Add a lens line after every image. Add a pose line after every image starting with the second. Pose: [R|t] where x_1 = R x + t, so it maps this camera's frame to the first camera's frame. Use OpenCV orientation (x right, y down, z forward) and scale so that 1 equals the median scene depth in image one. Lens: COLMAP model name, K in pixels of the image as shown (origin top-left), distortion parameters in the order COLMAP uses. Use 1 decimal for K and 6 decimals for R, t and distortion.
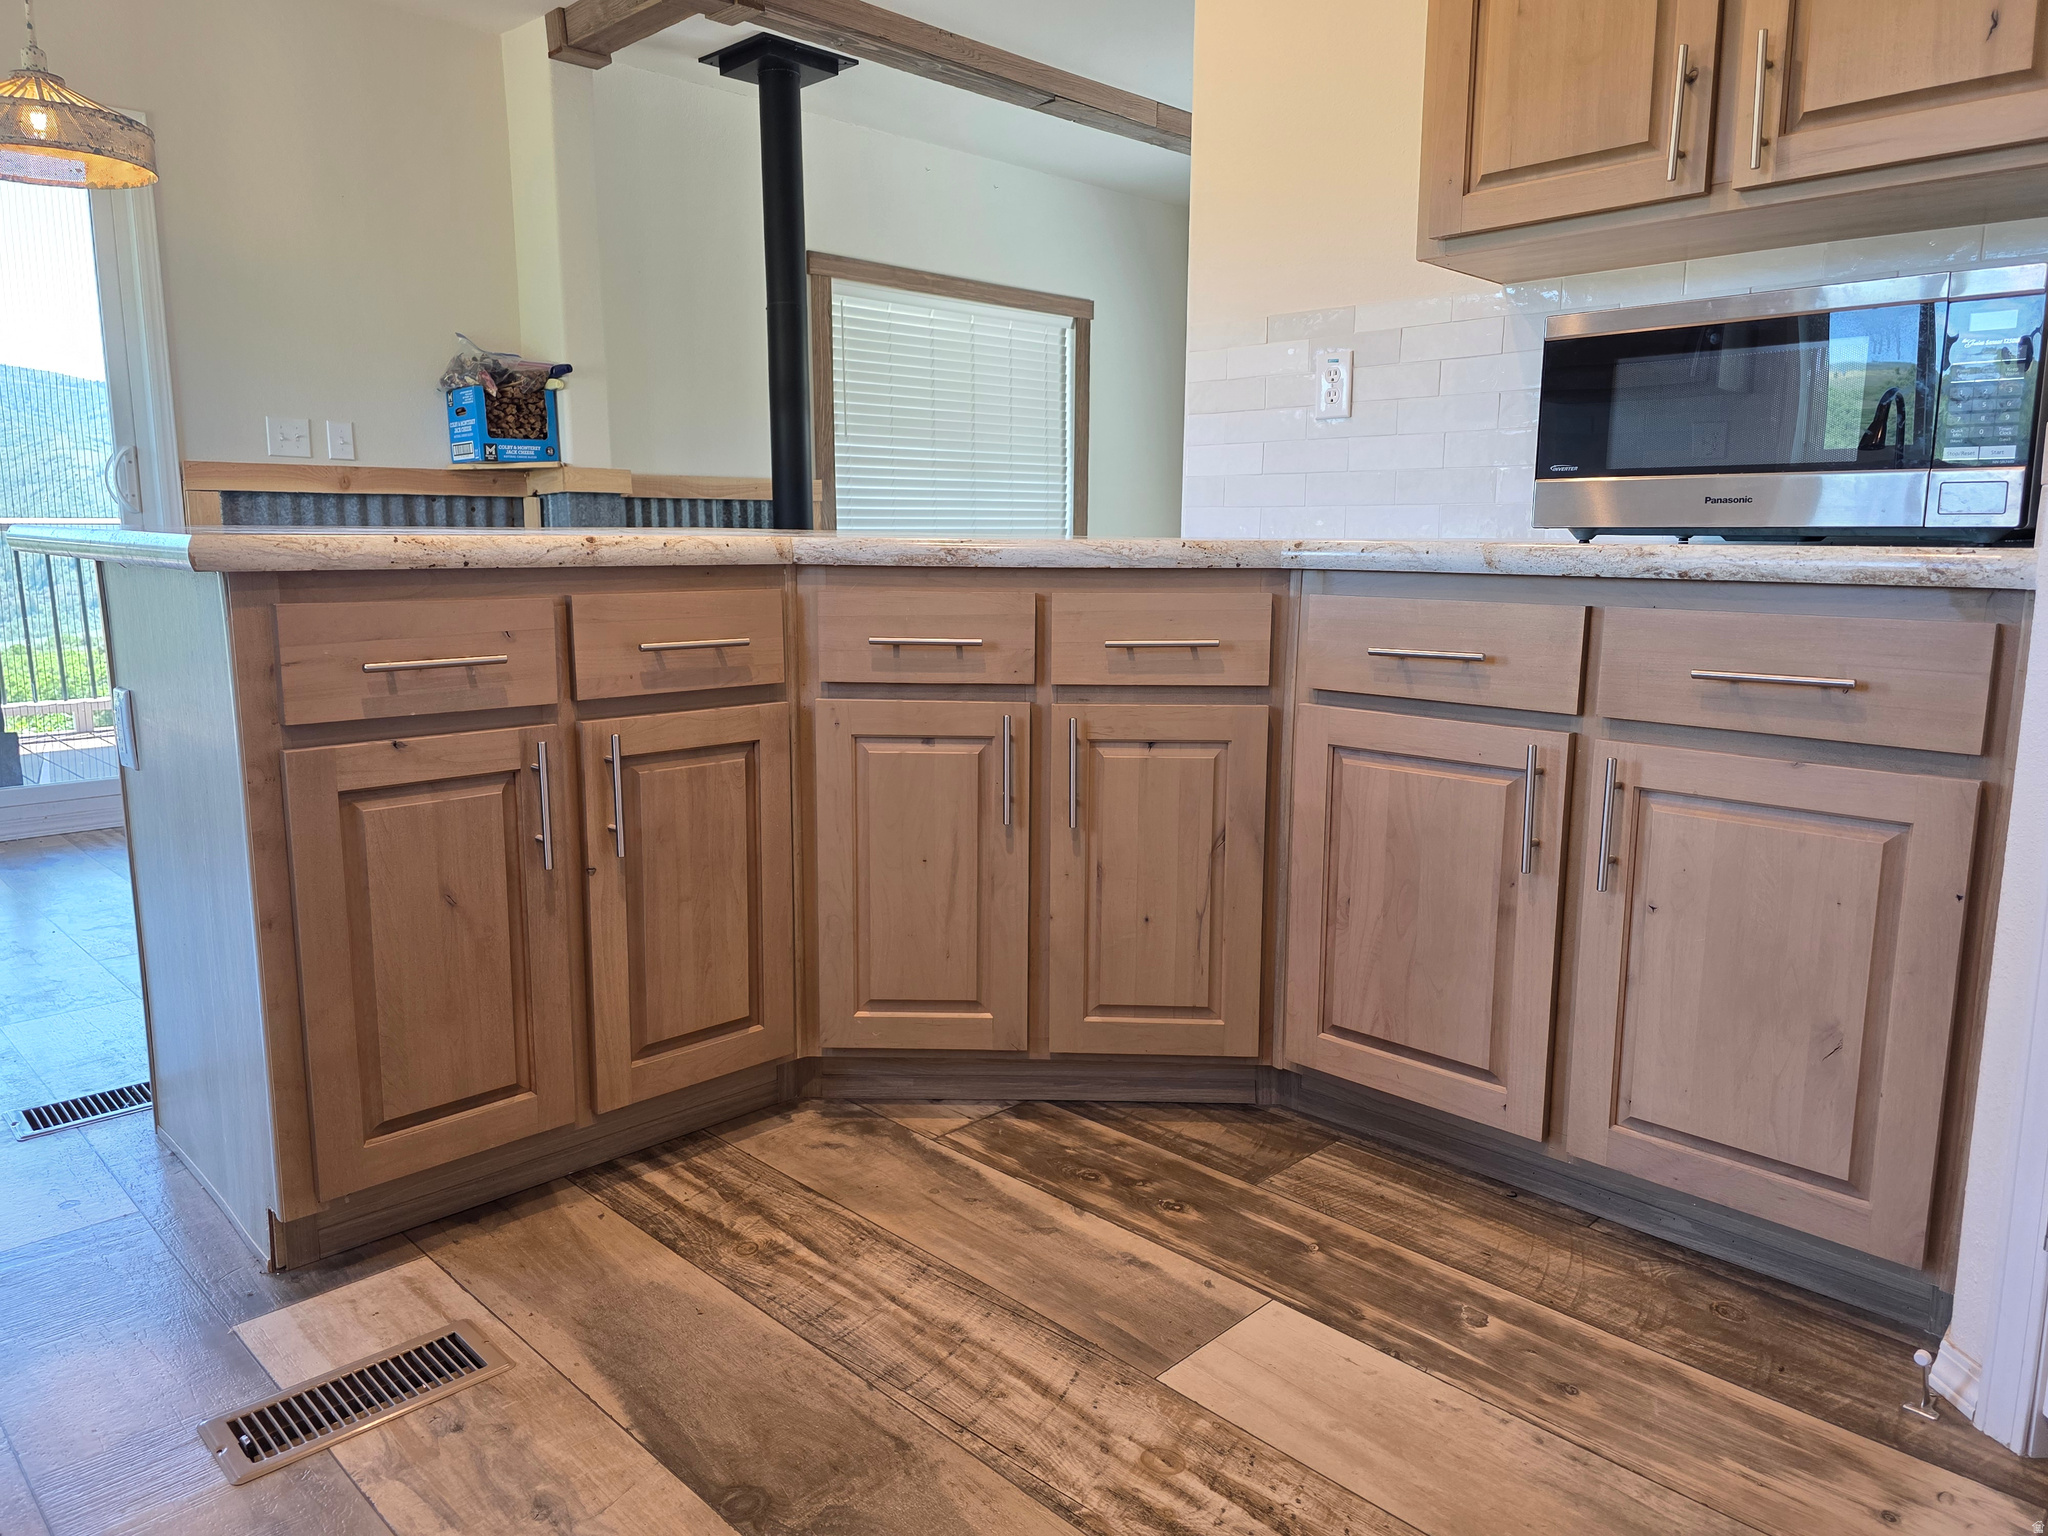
lens RADIAL K [[1383.9, 0, 1027.5], [0, 1383.9, 760.9], [0, 0, 1]] dist [0.058686, -0.049953]
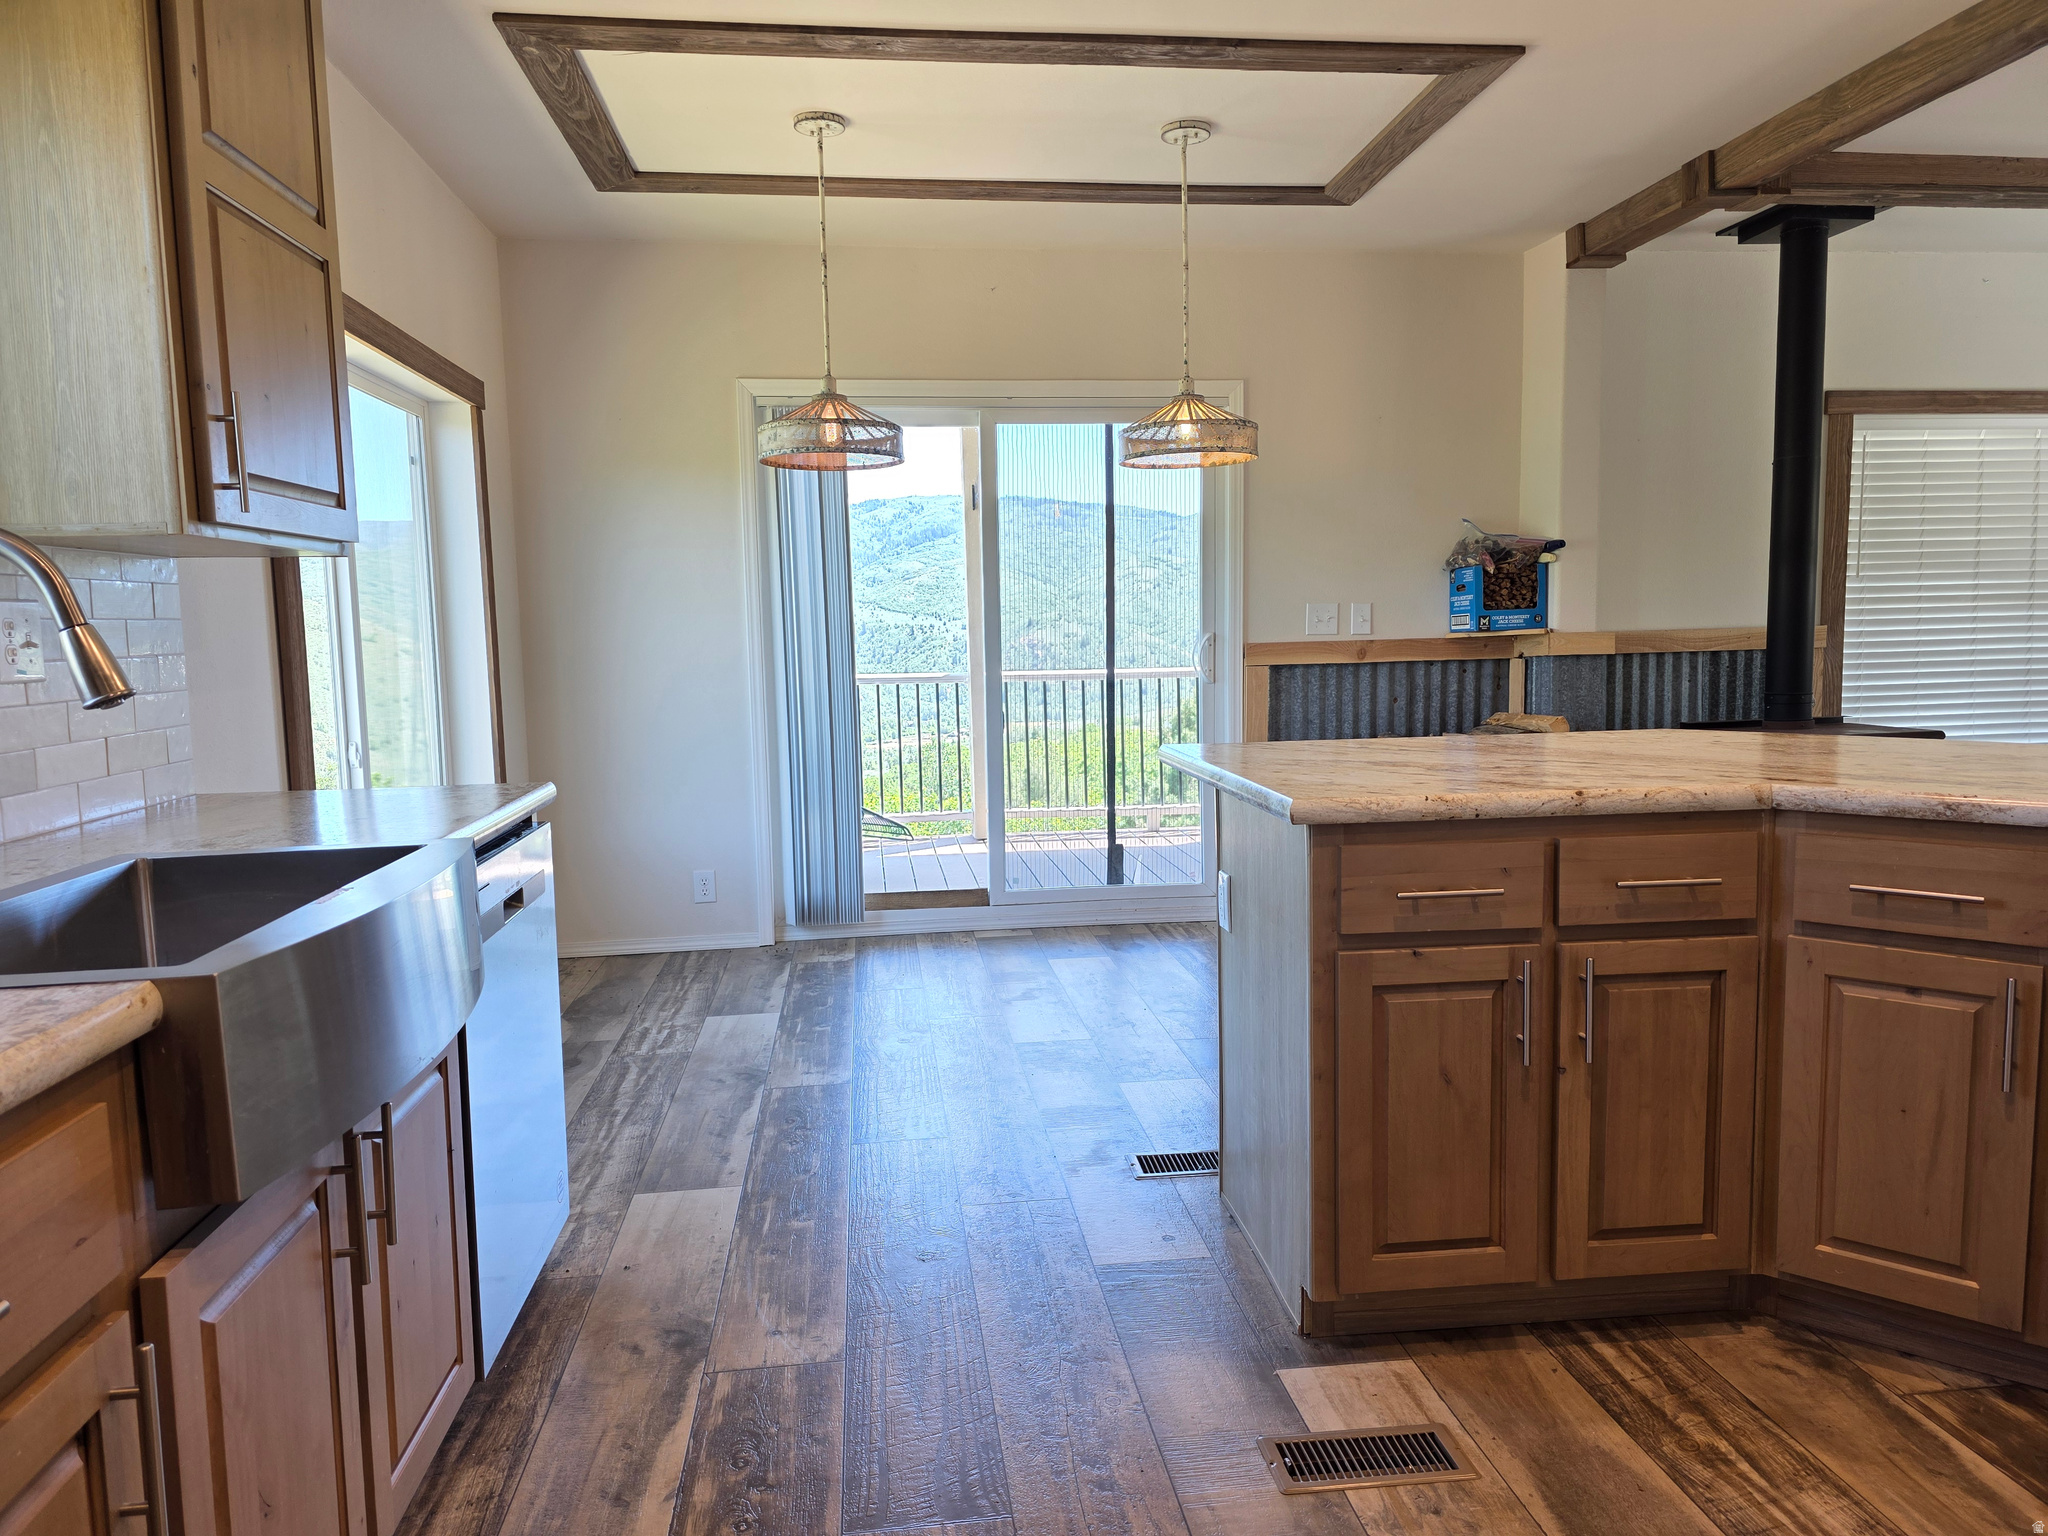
lens RADIAL K [[1383.9, 0, 1027.5], [0, 1383.9, 760.9], [0, 0, 1]] dist [0.058686, -0.049953]
pose [[0.786156, 0.040886, -0.616675, 0.047377], [-0.079591, 0.996198, -0.035415, -0.099401], [0.612882, 0.076923, 0.786421, -0.216827]]
